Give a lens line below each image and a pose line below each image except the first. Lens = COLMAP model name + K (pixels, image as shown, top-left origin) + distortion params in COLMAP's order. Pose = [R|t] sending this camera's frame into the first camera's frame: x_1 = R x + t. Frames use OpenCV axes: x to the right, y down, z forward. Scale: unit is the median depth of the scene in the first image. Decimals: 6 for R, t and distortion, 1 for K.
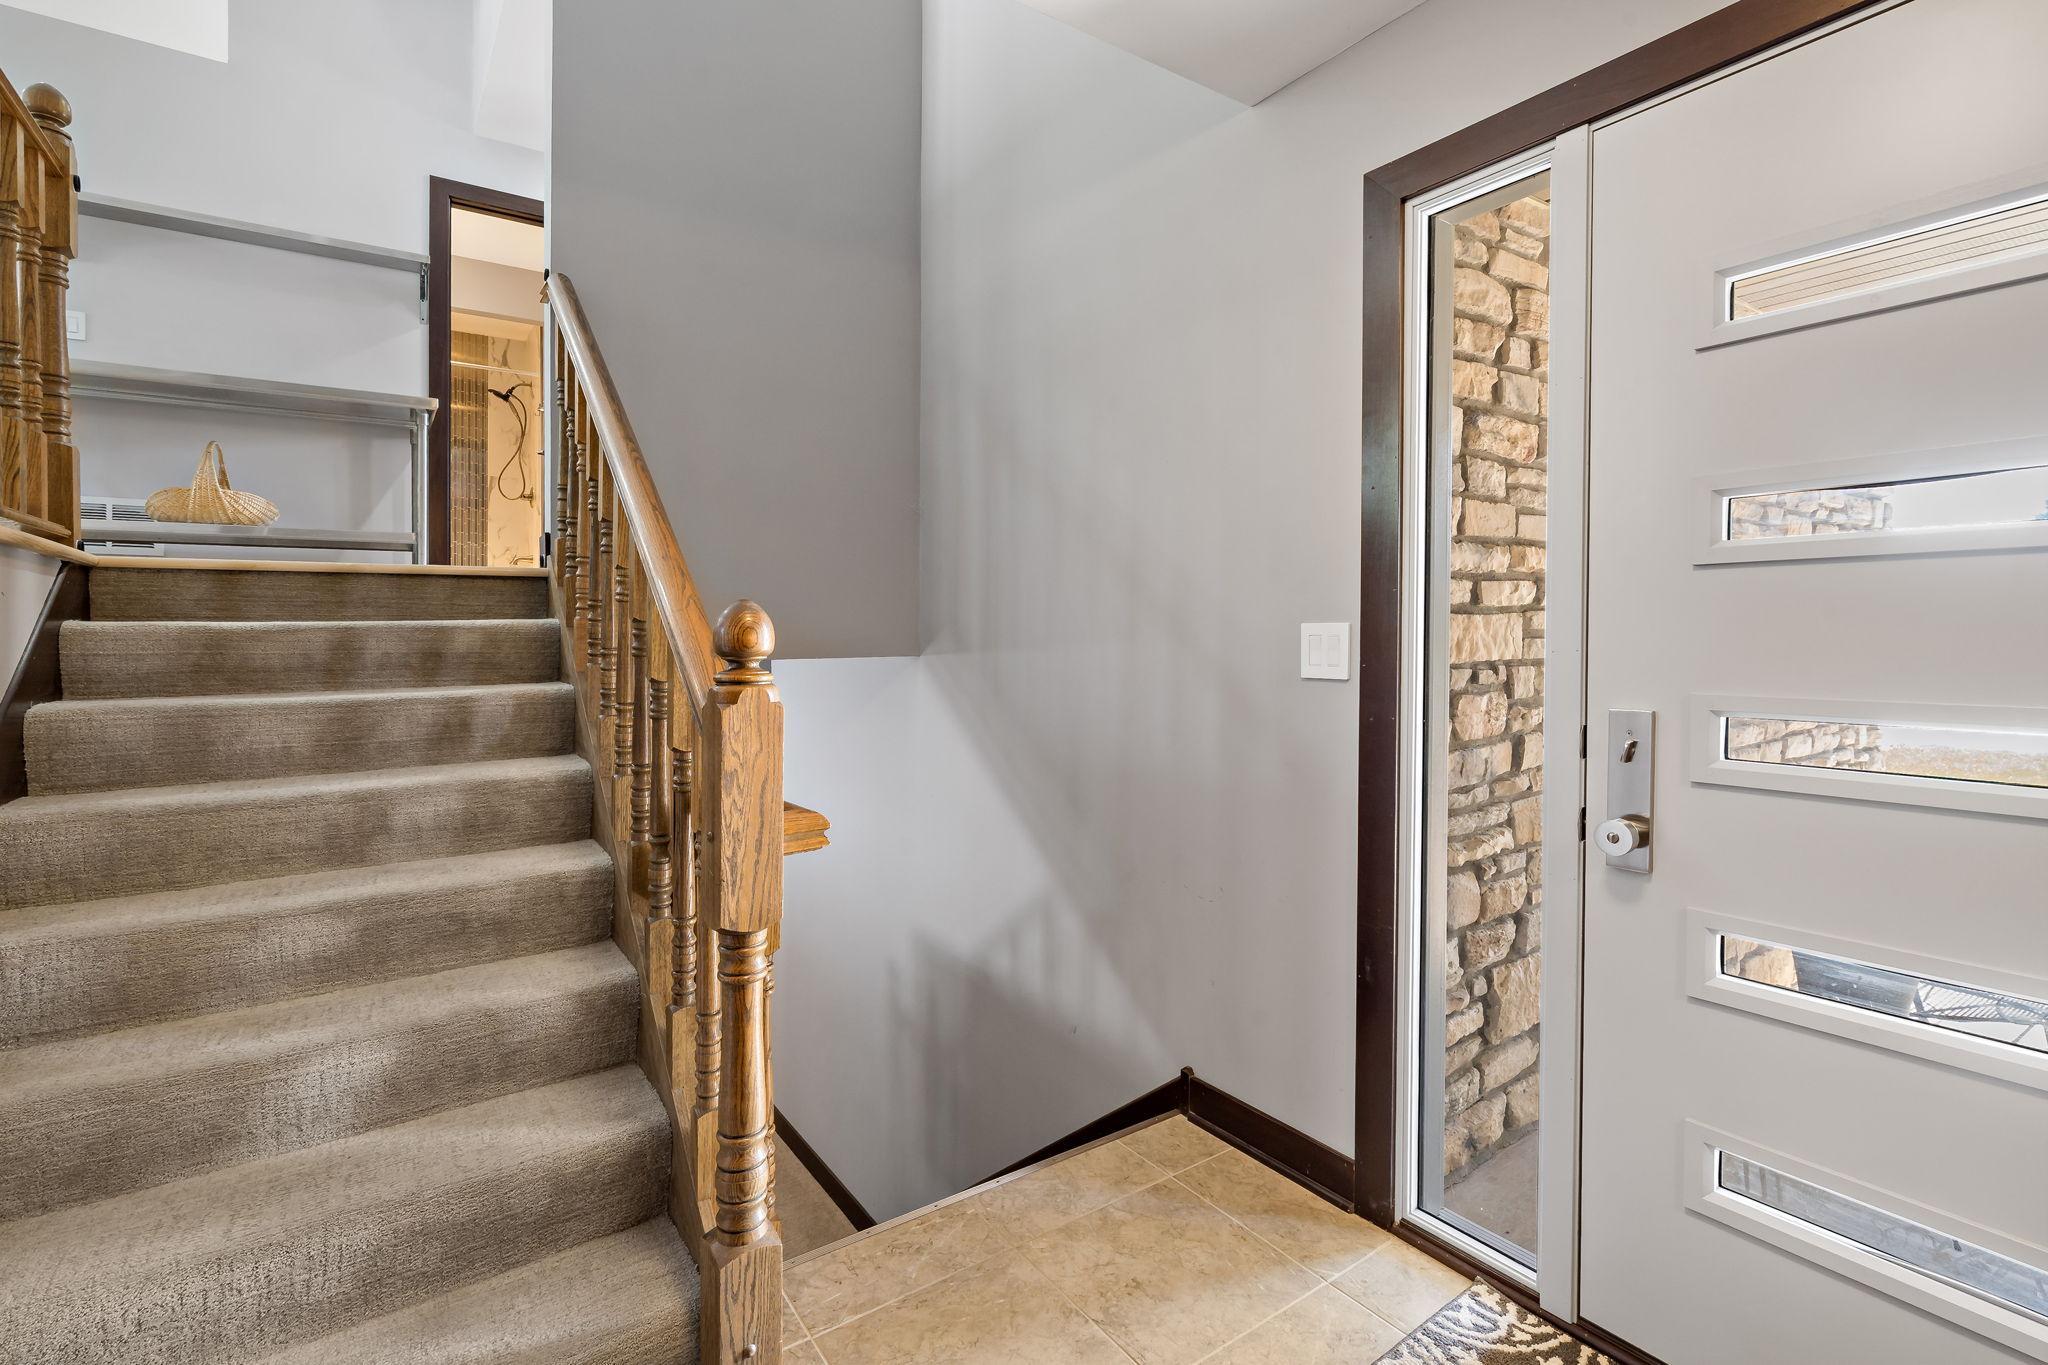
lens RADIAL K [[959.7, 0, 1026.0], [0, 959.7, 633.6], [0, 0, 1]] dist [0.002407, 0.000235]
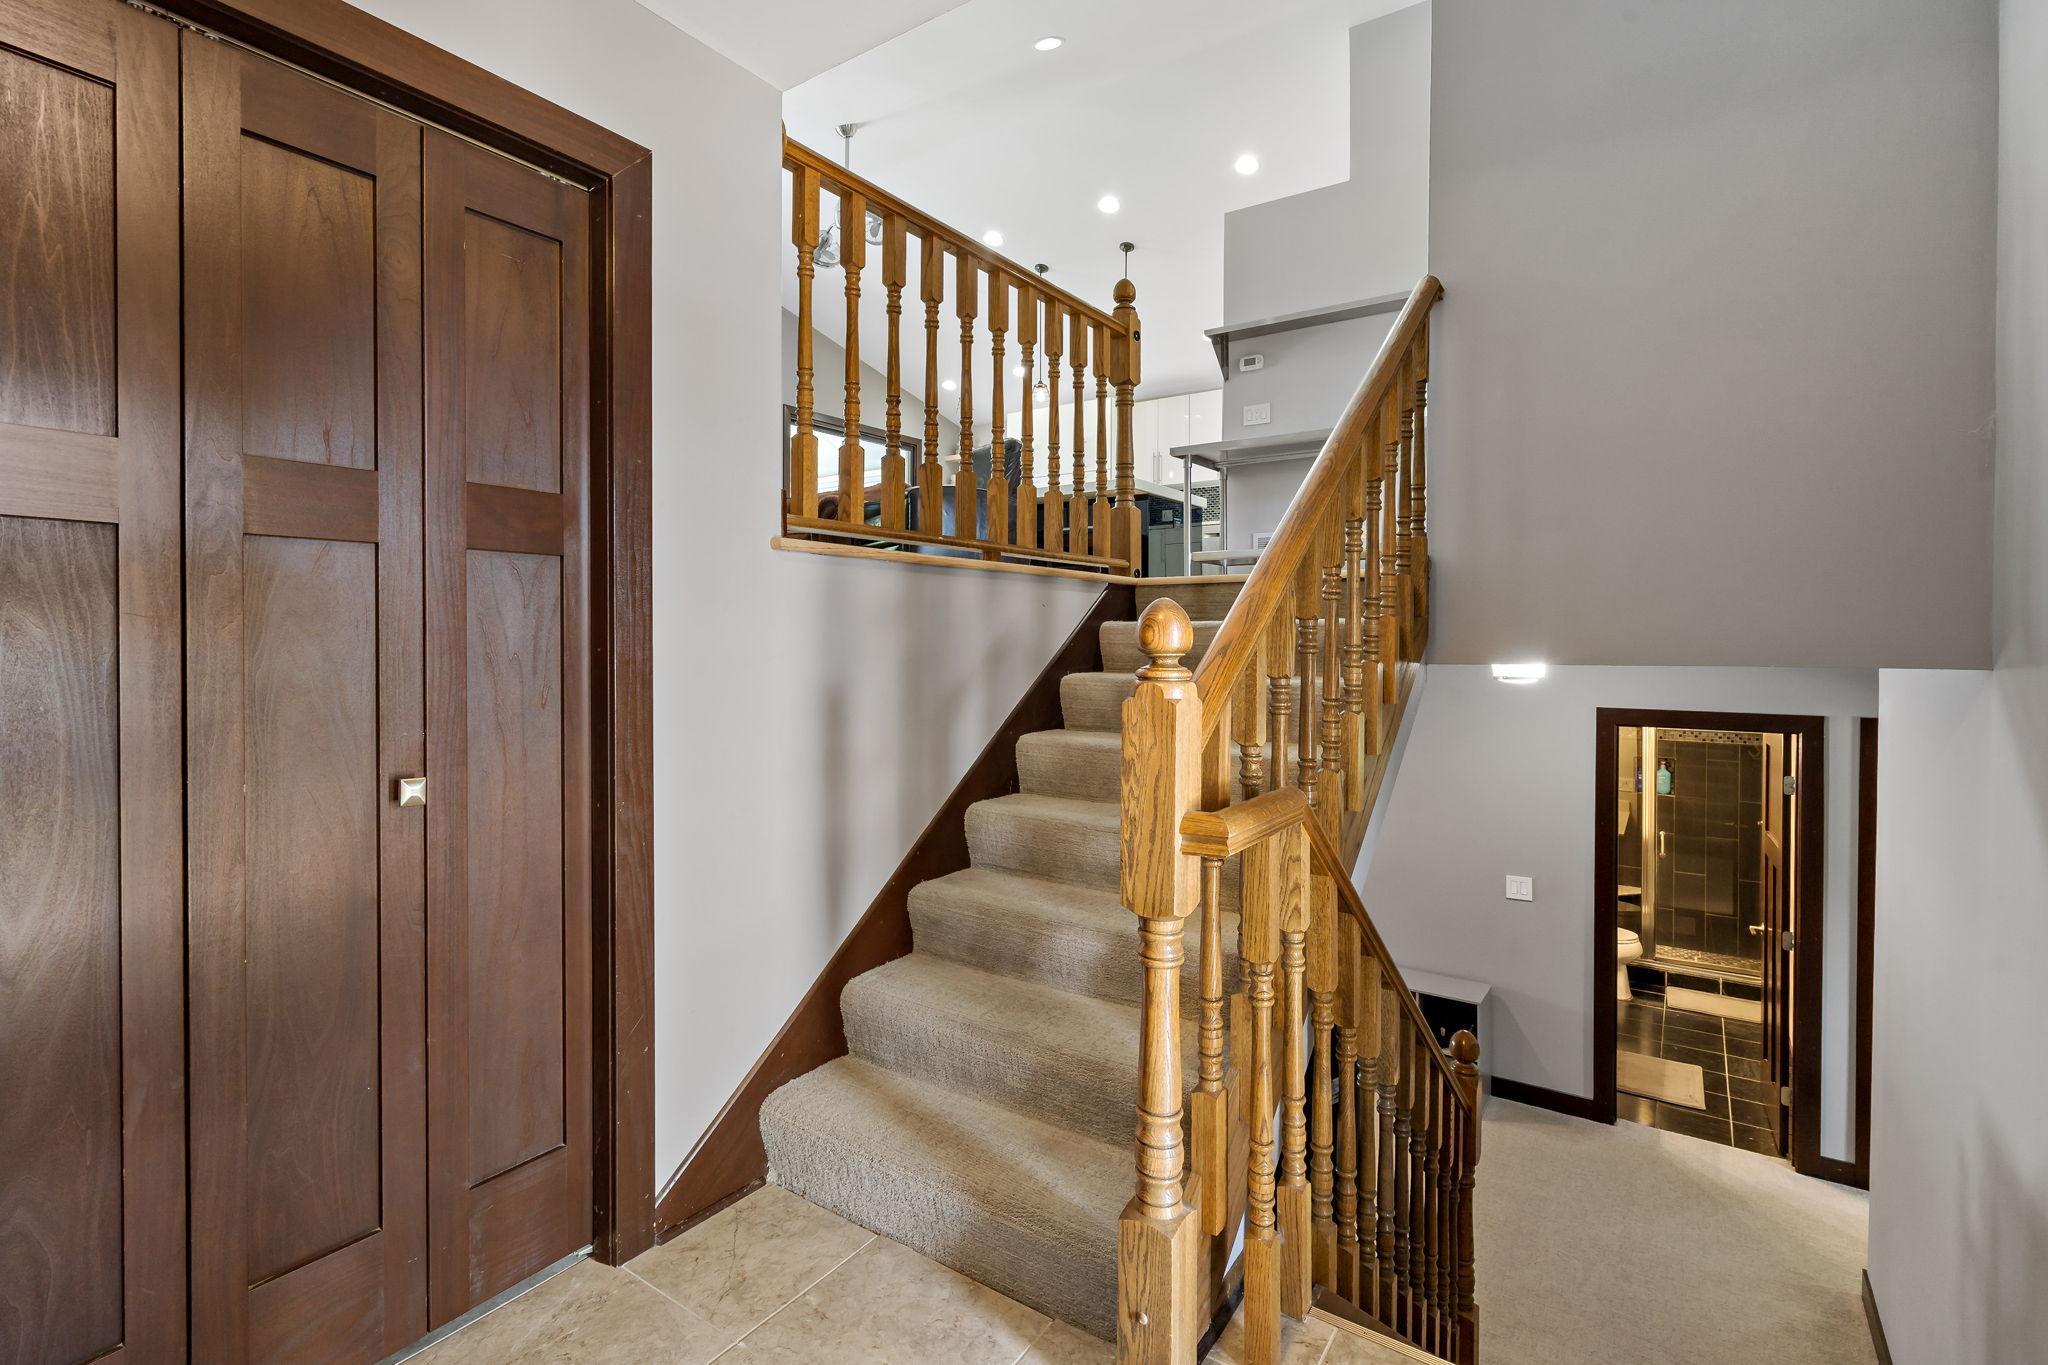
lens RADIAL K [[959.7, 0, 1026.0], [0, 959.7, 633.6], [0, 0, 1]] dist [0.002407, 0.000235]
pose [[0.348657, 0.007112, -0.937223, 0.520608], [-0.007940, 0.999958, 0.004634, -0.000975], [0.937217, 0.005826, 0.348699, 0.416013]]
